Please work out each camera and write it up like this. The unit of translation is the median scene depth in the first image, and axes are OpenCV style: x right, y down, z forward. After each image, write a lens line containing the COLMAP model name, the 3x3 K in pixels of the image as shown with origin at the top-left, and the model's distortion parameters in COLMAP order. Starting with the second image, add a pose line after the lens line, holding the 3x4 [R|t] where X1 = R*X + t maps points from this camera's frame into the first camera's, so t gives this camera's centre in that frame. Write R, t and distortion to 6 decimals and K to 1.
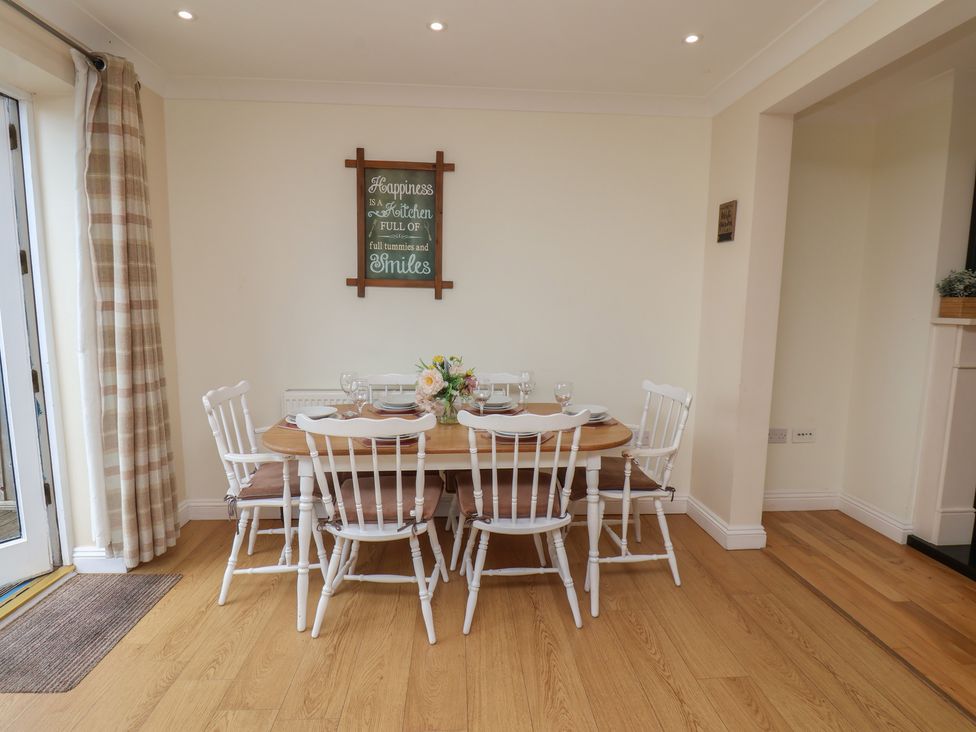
lens RADIAL K [[515.5, 0, 491.0], [0, 515.5, 367.5], [0, 0, 1]] dist [0.007117, -0.017959]
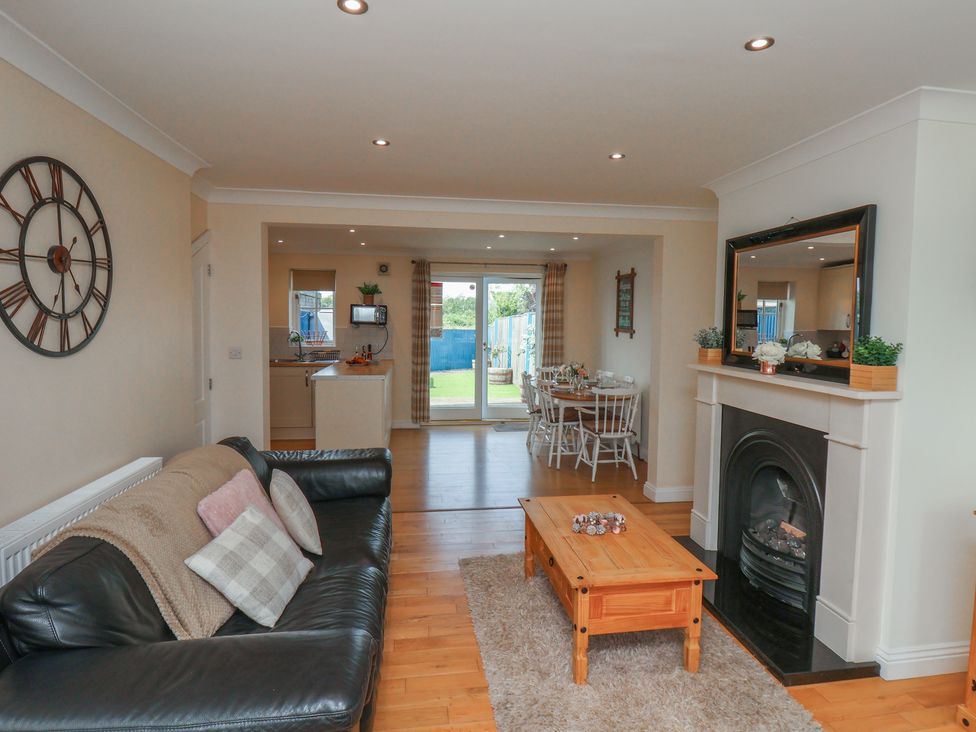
lens RADIAL K [[537.1, 0, 488.8], [0, 537.1, 343.3], [0, 0, 1]] dist [-0.003735, -0.001081]
pose [[0.073356, 0.036566, -0.996635, 2.186888], [-0.141101, 0.989656, 0.025925, -0.102209], [0.987274, 0.138725, 0.077756, 0.332186]]
